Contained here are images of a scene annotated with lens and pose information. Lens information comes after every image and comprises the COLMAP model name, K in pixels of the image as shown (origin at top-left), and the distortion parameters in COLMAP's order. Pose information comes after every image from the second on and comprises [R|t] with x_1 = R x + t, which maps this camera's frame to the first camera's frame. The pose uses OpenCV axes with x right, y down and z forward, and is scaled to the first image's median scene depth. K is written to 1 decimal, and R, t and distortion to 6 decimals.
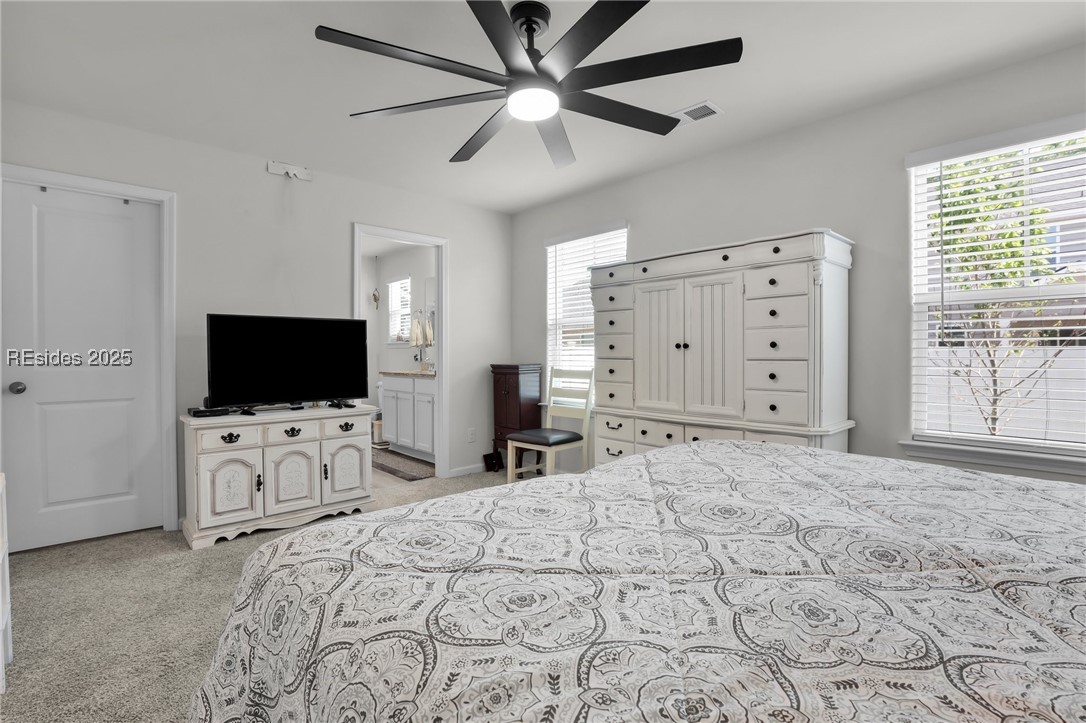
lens RADIAL K [[503.6, 0, 565.8], [0, 503.6, 361.3], [0, 0, 1]] dist [0.001768, -0.000210]
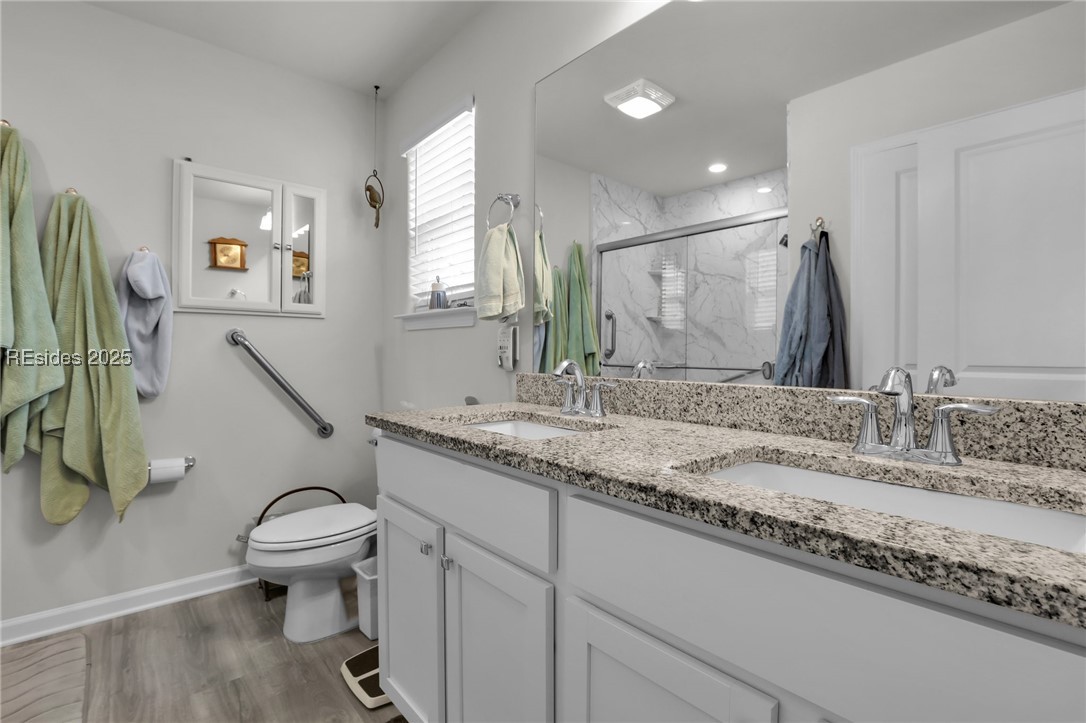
lens RADIAL K [[499.9, 0, 552.9], [0, 499.9, 357.4], [0, 0, 1]] dist [-0.044136, 0.009154]
pose [[0.998669, 0.005181, -0.051316, -0.512607], [-0.005039, 0.999983, 0.002898, -0.017100], [0.051331, -0.002636, 0.998678, 1.456976]]
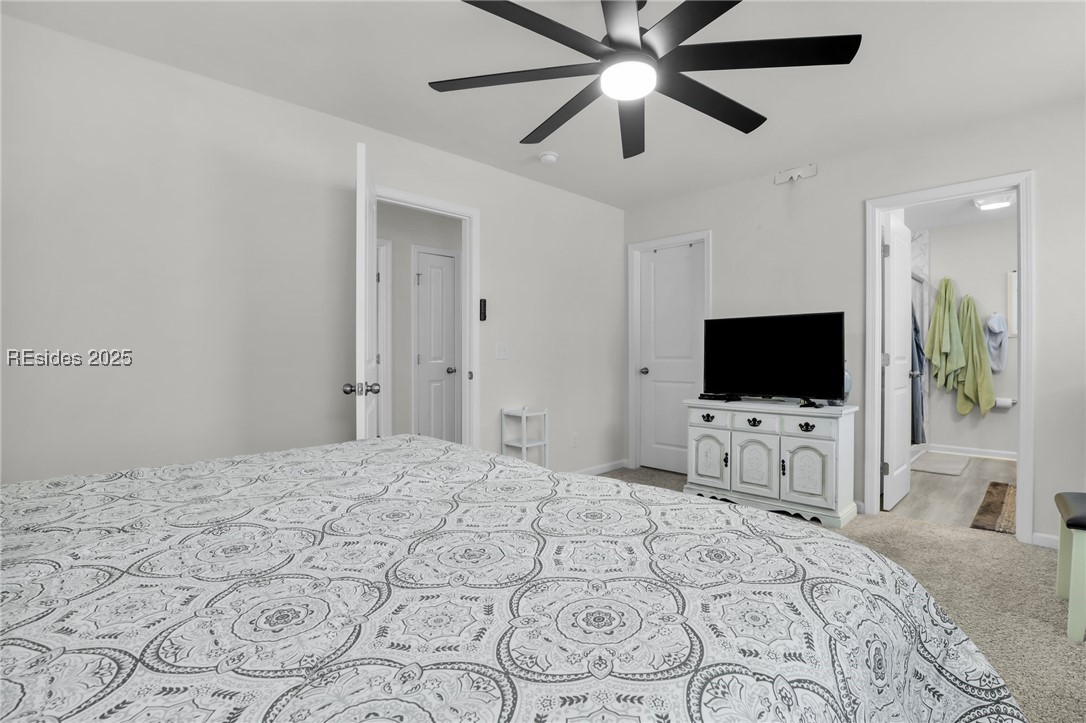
lens RADIAL K [[499.9, 0, 552.9], [0, 499.9, 357.4], [0, 0, 1]] dist [-0.044136, 0.009154]
pose [[0.044194, 0.007828, -0.998992, 0.490070], [-0.012574, 0.999894, 0.007279, -0.001235], [0.998944, 0.012240, 0.044287, 0.503074]]
